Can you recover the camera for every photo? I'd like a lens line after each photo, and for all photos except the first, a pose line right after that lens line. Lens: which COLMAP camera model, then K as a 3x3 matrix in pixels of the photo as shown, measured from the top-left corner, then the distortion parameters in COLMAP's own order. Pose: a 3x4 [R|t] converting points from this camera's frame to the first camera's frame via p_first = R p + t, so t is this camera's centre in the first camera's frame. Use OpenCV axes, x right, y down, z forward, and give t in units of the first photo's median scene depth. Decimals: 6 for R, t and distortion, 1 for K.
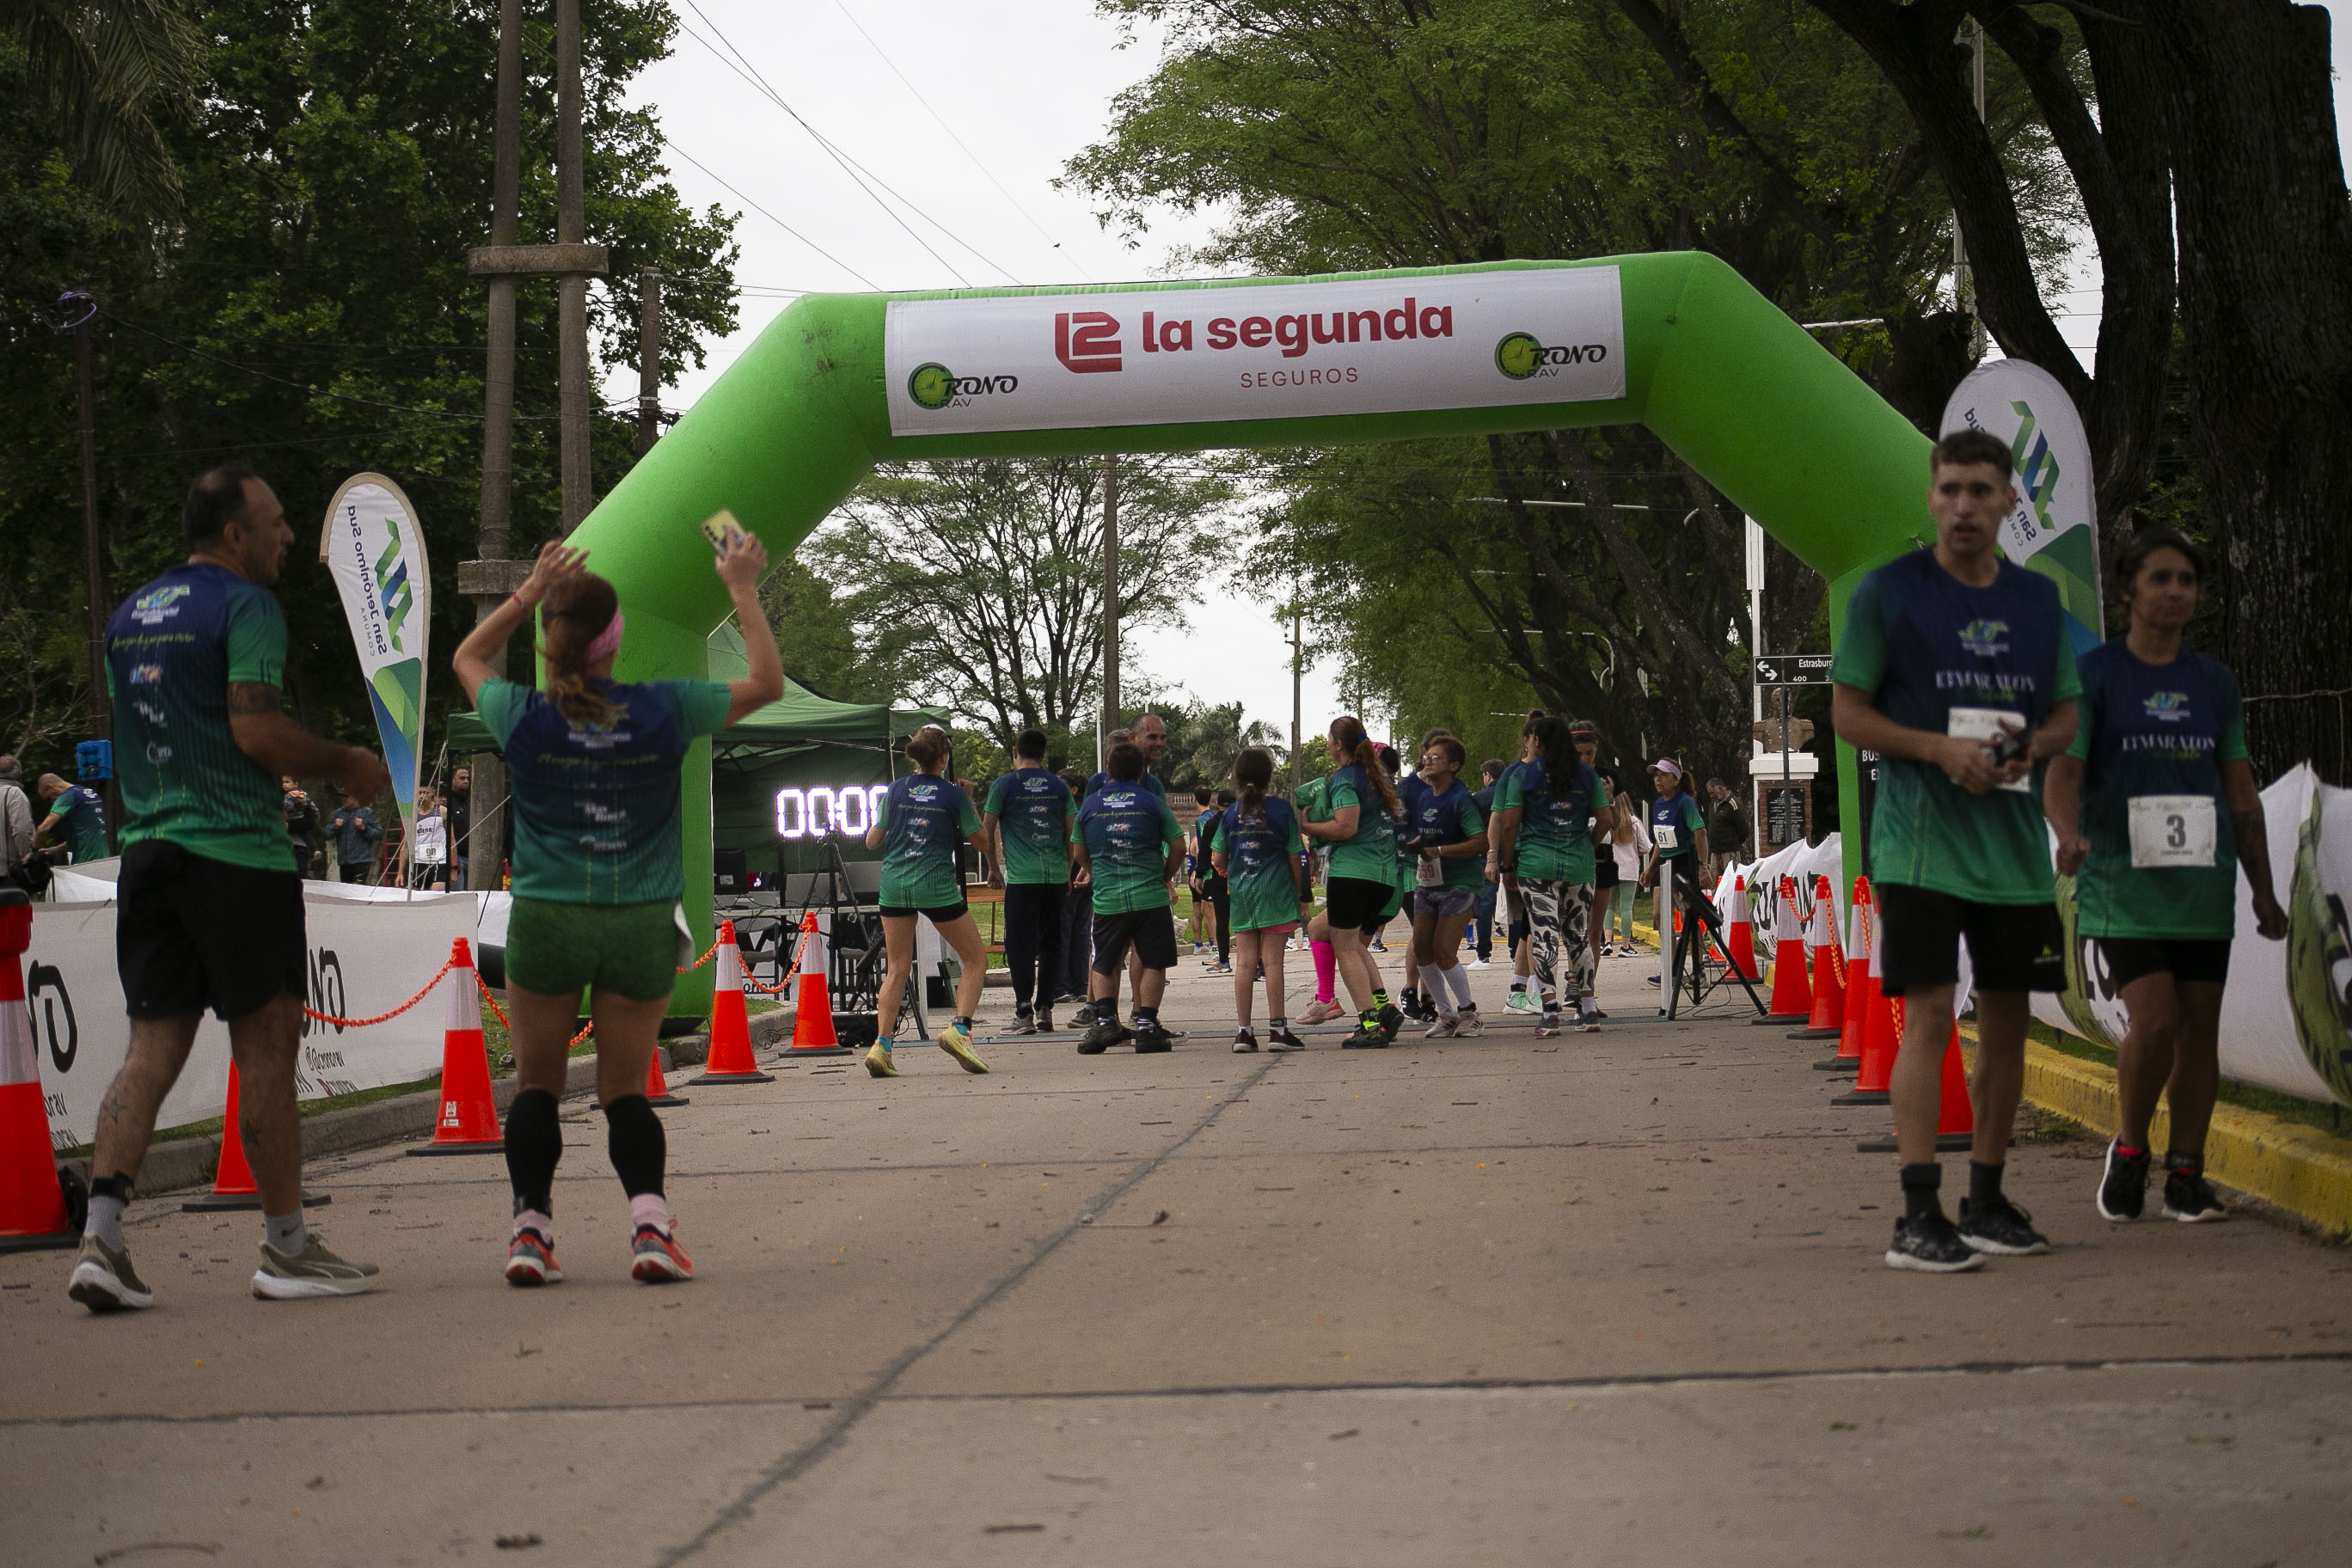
lens RADIAL K [[5004.4, 0, 1176.4], [0, 5004.4, 782.4], [0, 0, 1]] dist [-0.204840, 0.000000]
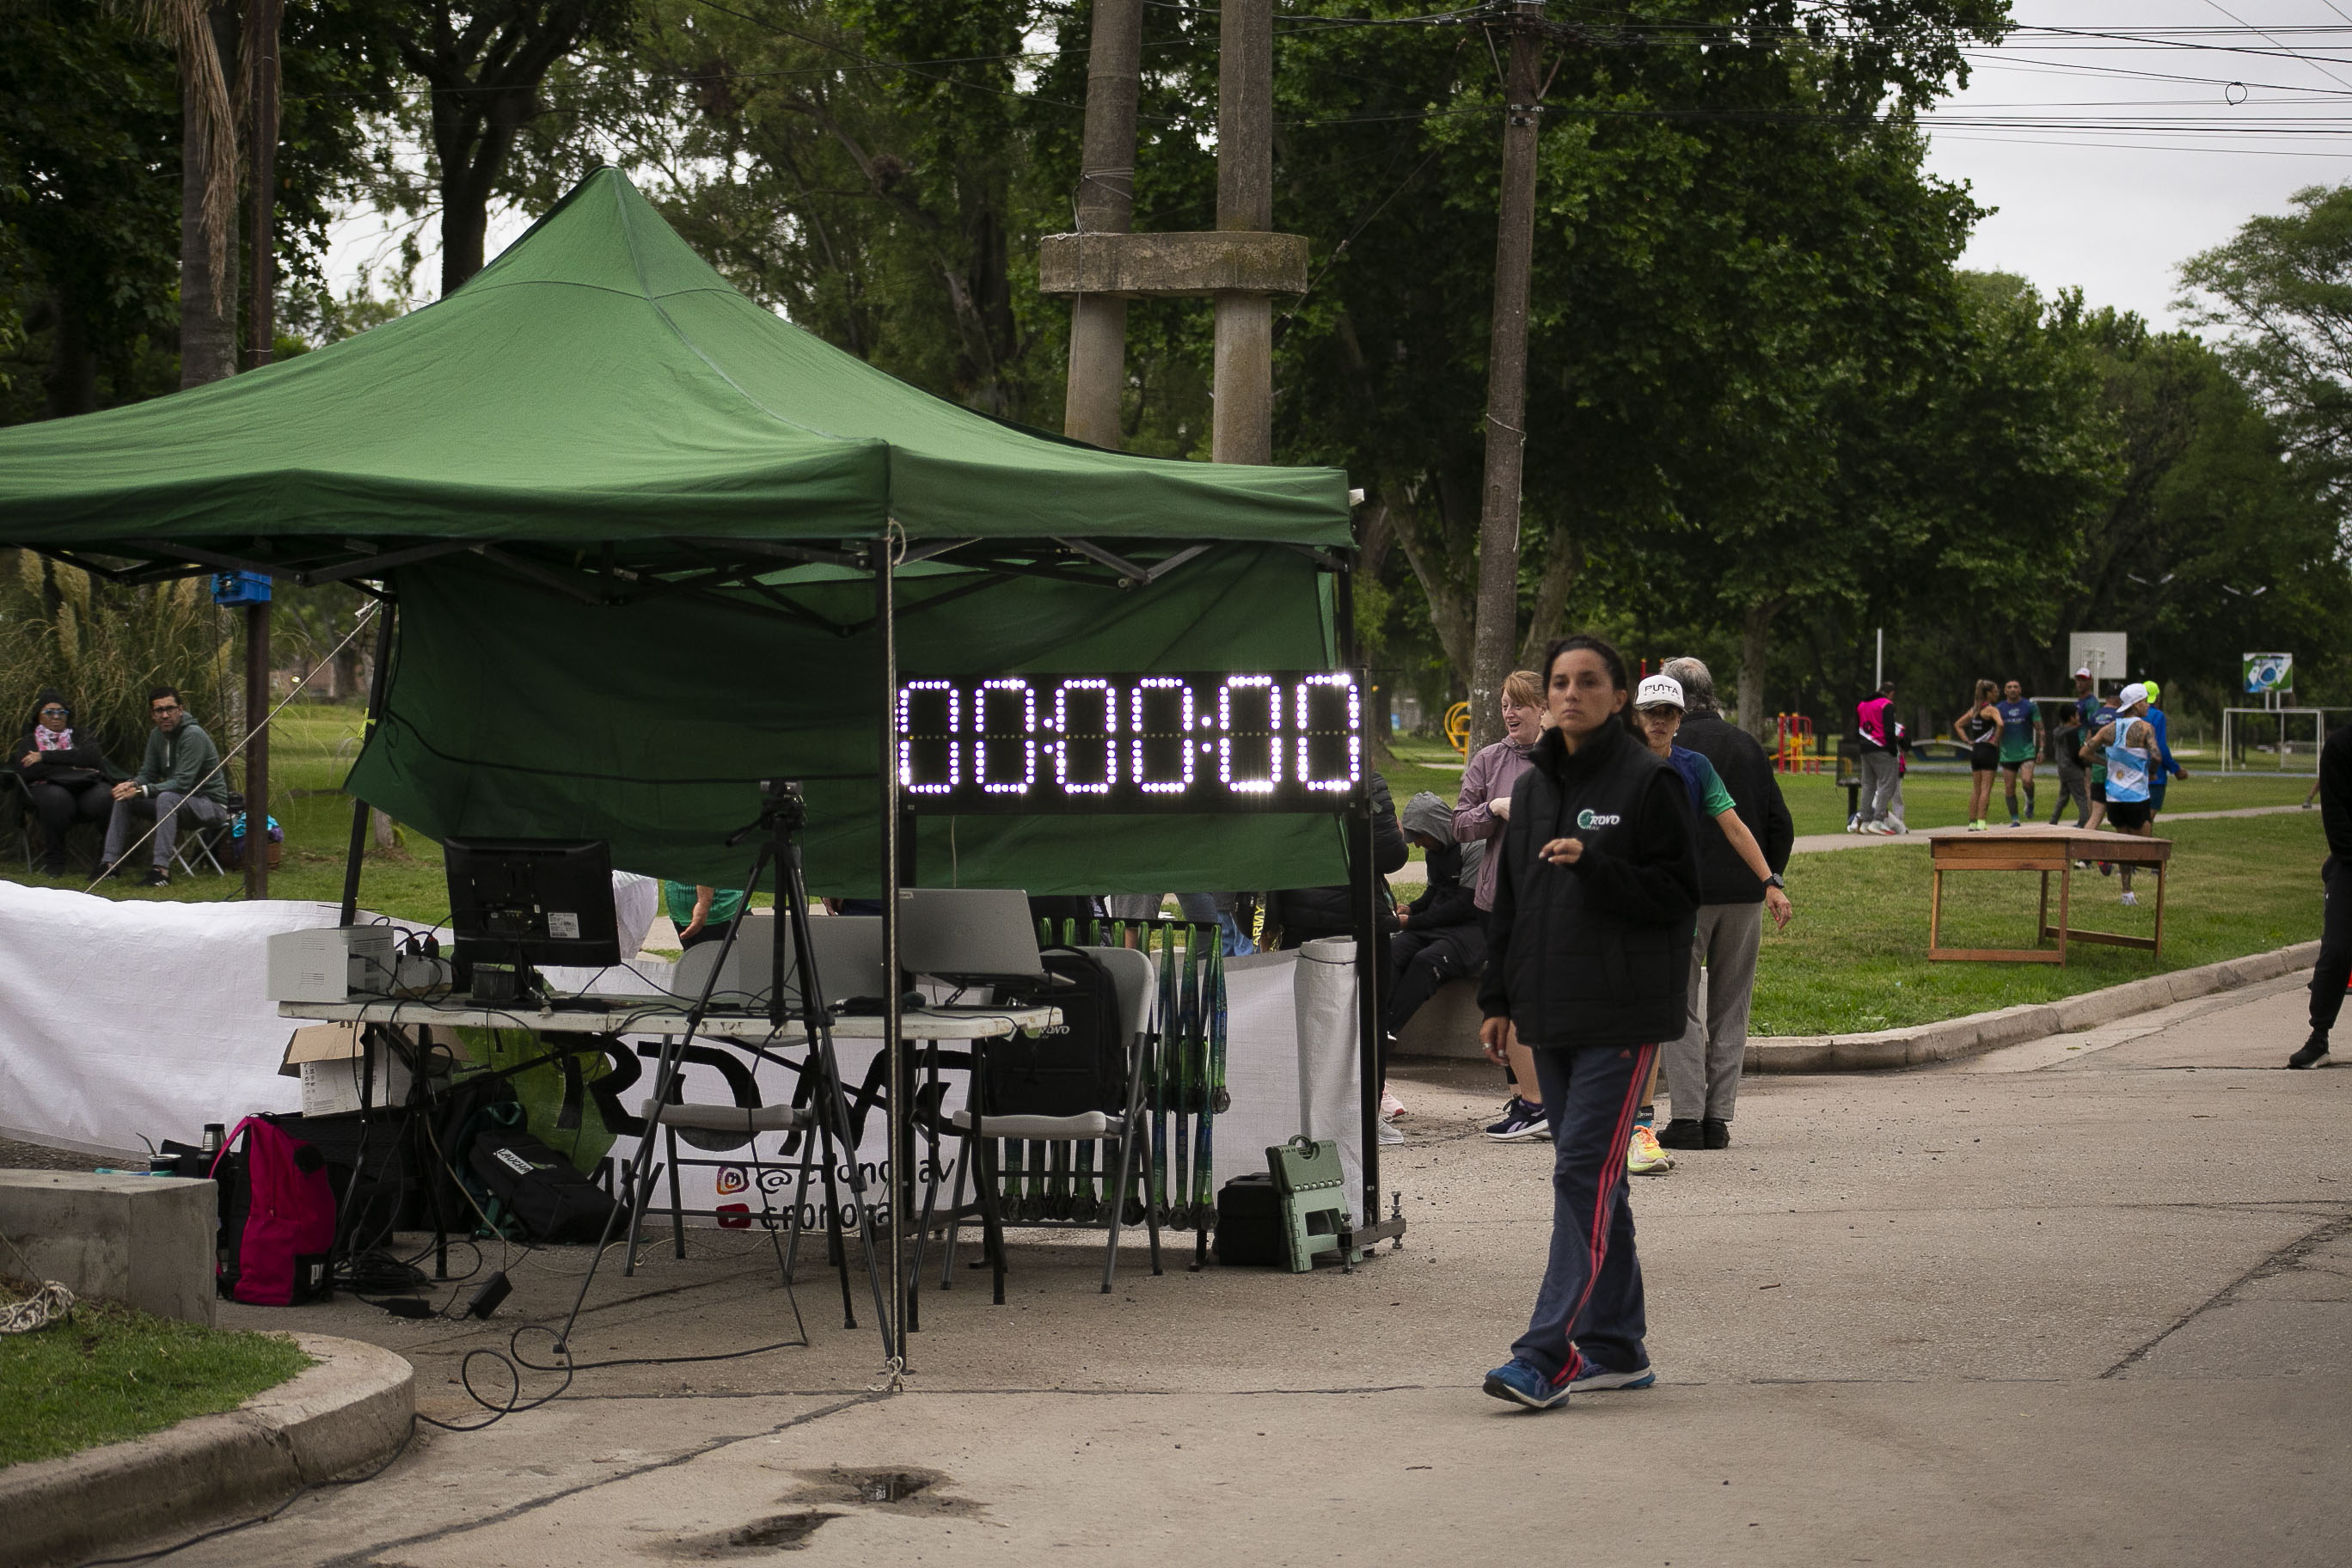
lens RADIAL K [[5004.4, 0, 1174.7], [0, 5004.4, 787.1], [0, 0, 1]] dist [-0.204840, 0.000000]
pose [[0.952604, 0.036054, -0.302070, 0.022426], [-0.026472, 0.999010, 0.035757, -0.001647], [0.303060, -0.026065, 0.952615, 0.260168]]
